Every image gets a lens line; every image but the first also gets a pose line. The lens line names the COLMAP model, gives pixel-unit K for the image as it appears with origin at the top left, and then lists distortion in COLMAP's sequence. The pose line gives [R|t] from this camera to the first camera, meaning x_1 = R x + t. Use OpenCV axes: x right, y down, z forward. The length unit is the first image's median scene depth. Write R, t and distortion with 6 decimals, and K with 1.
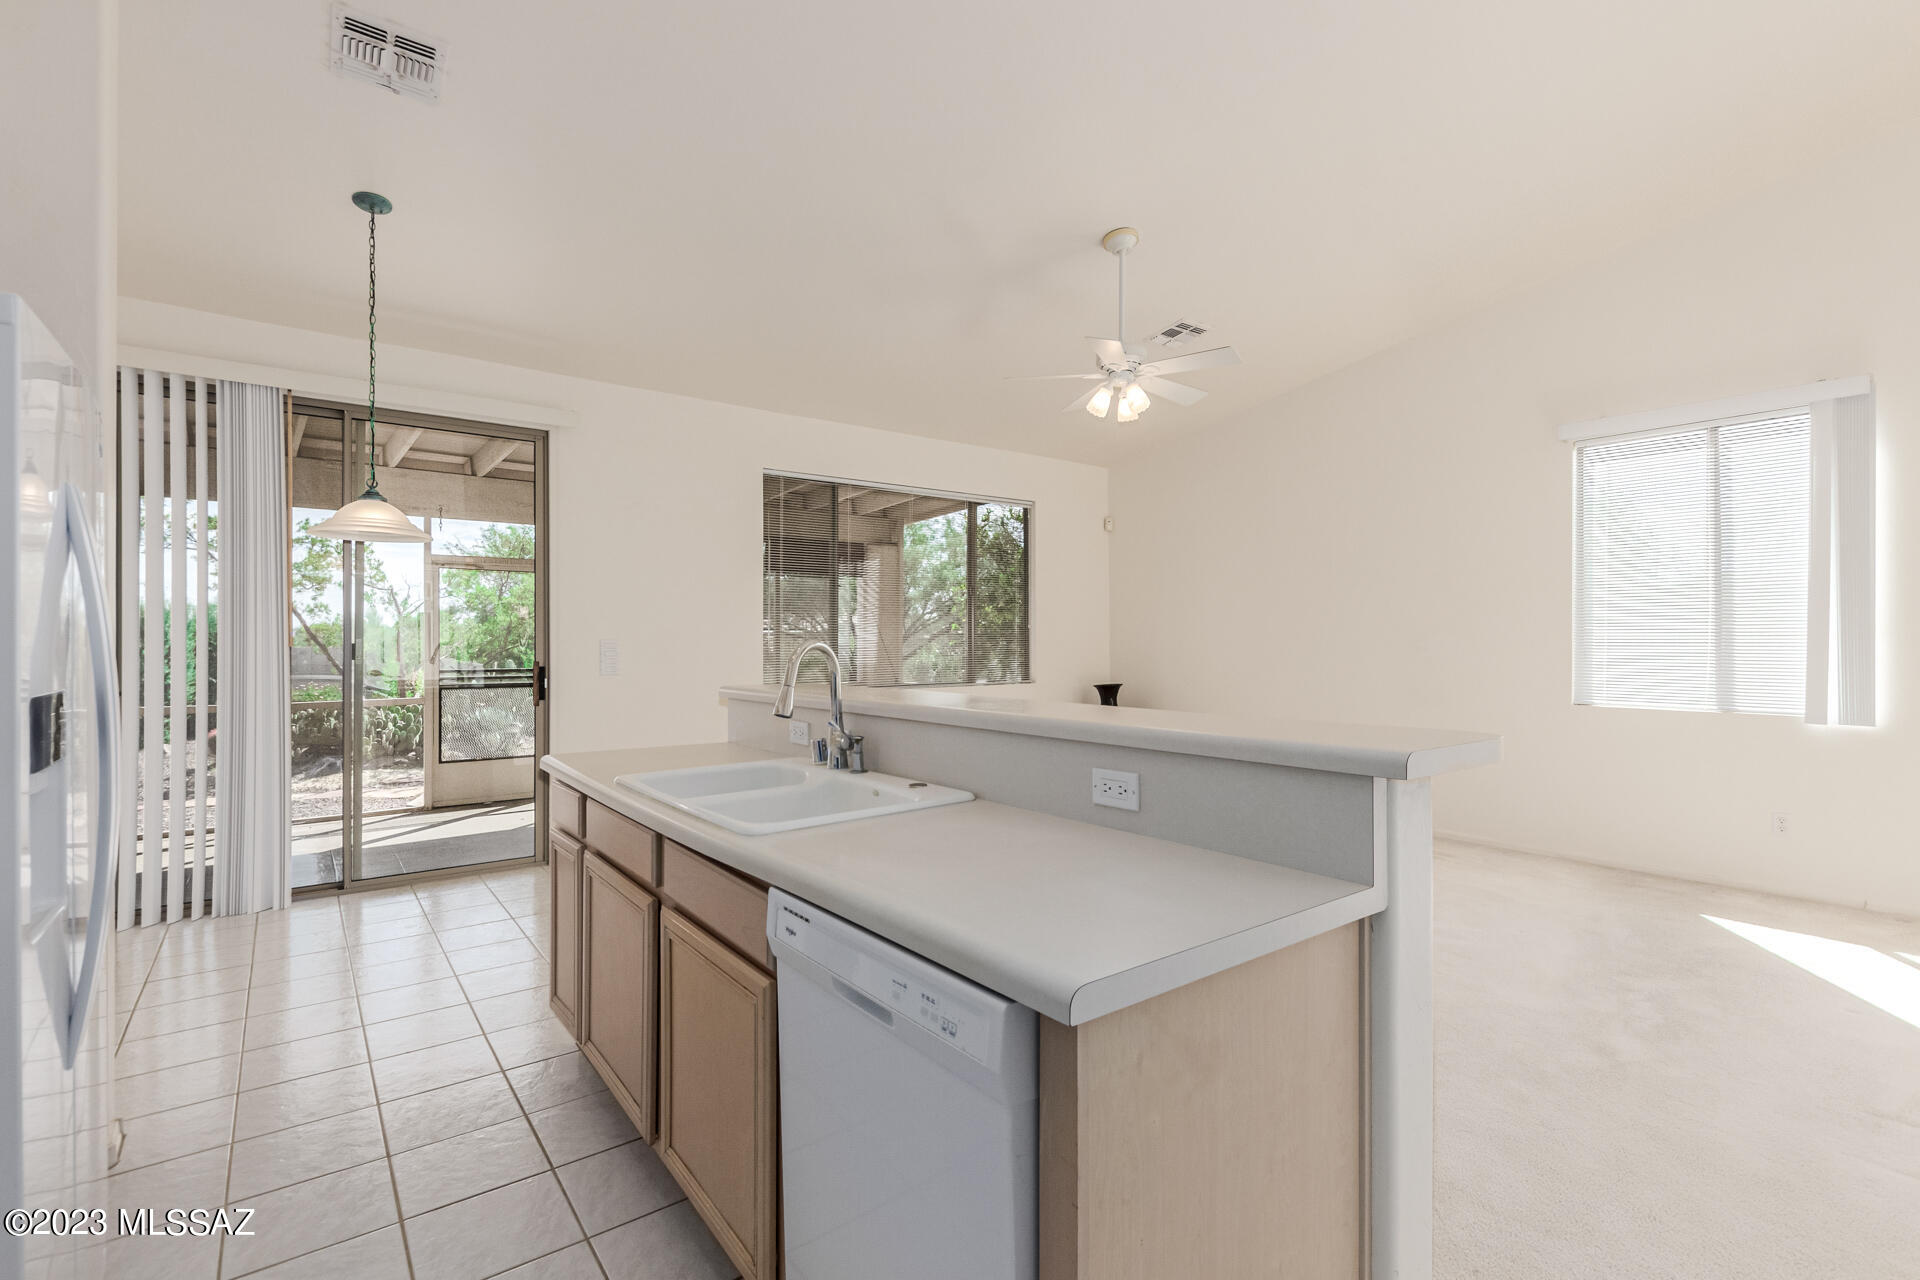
lens RADIAL K [[921.4, 0, 969.9], [0, 921.4, 641.5], [0, 0, 1]] dist [0.077314, 0.000129]
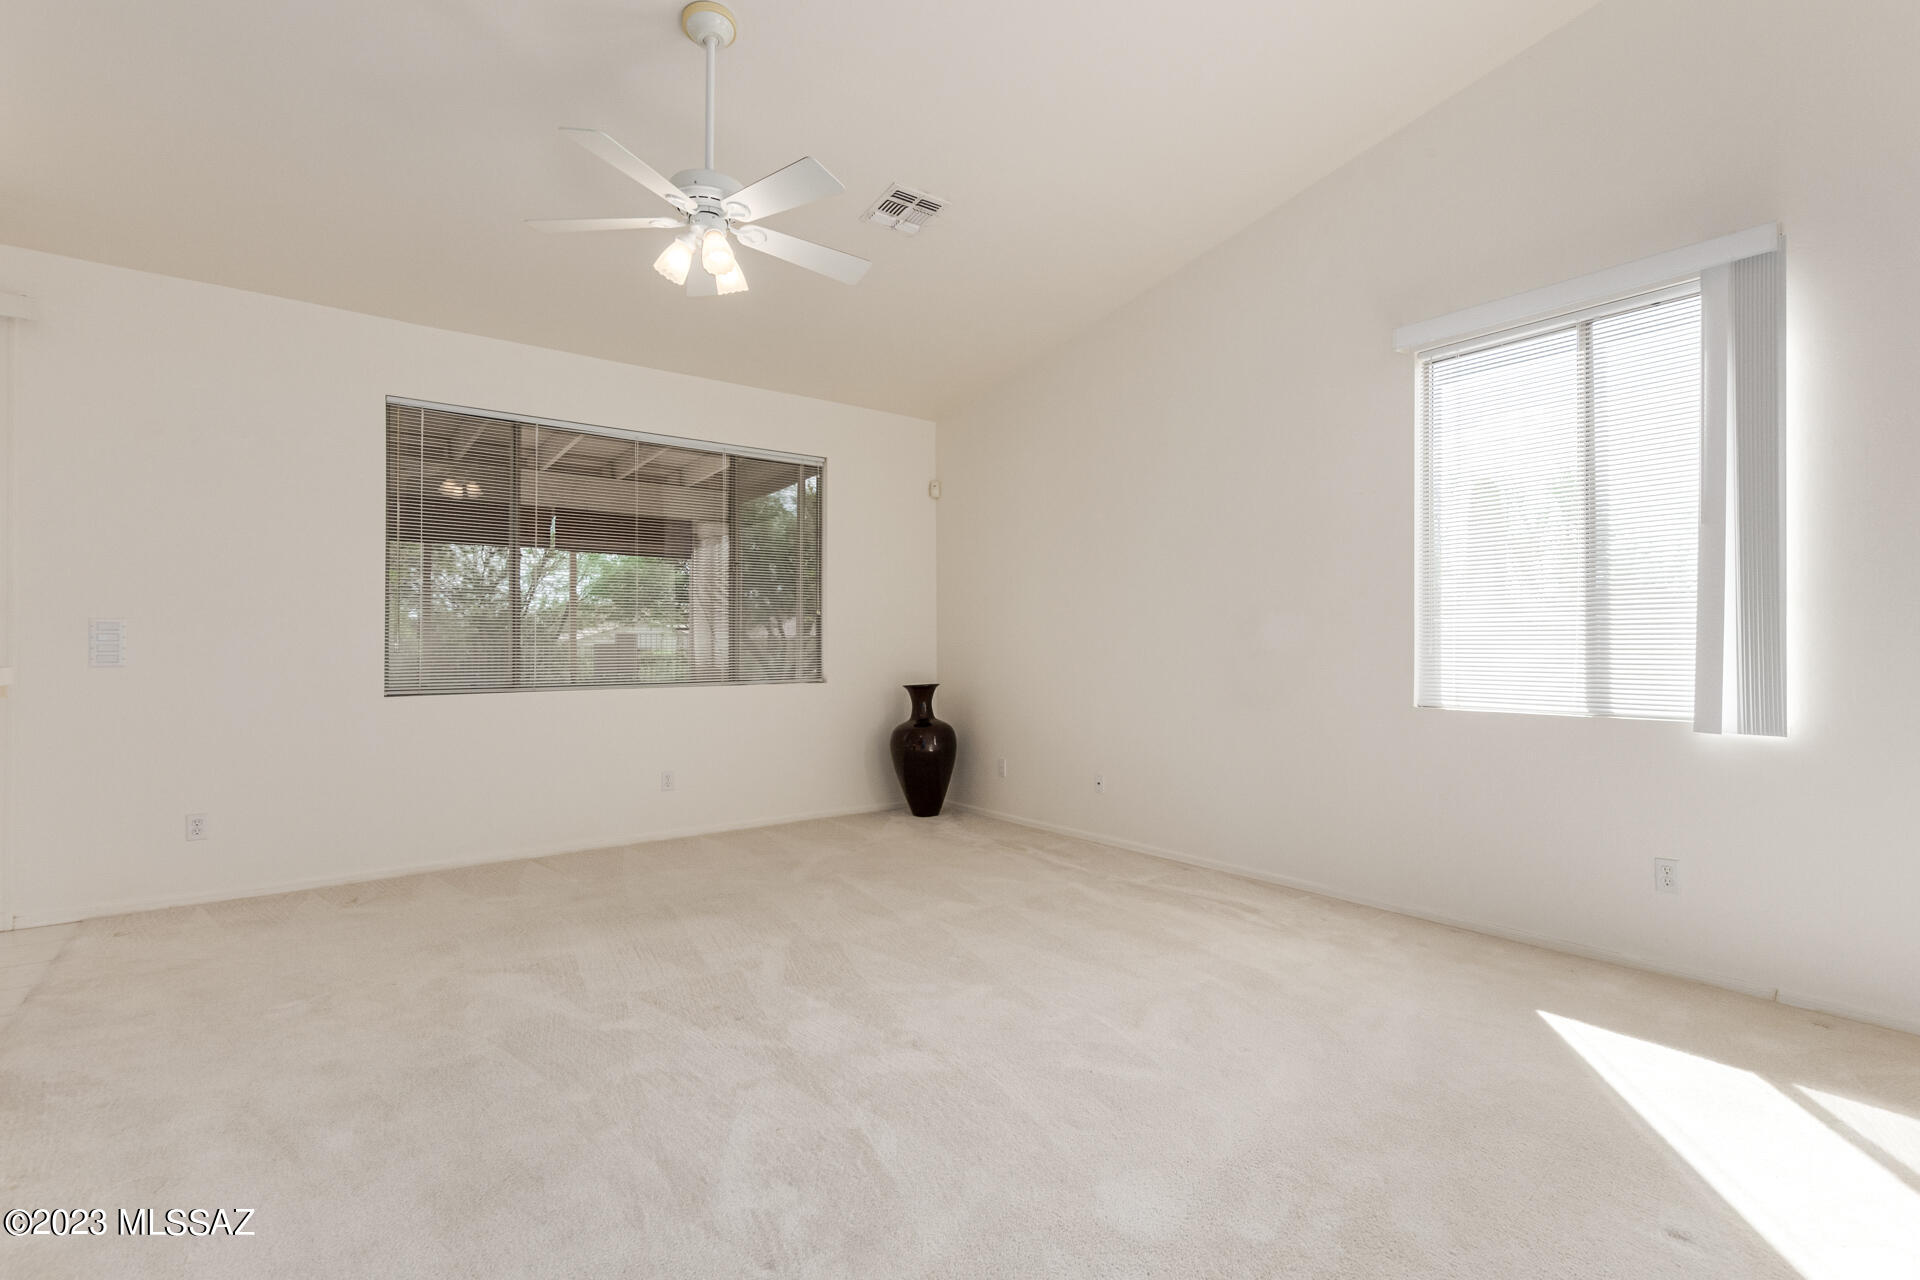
lens RADIAL K [[921.4, 0, 969.9], [0, 921.4, 641.5], [0, 0, 1]] dist [0.077314, 0.000129]
pose [[0.999567, 0.003867, -0.029176, 0.345796], [-0.004031, 0.999976, -0.005570, 0.024100], [0.029154, 0.005686, 0.999559, 0.281624]]
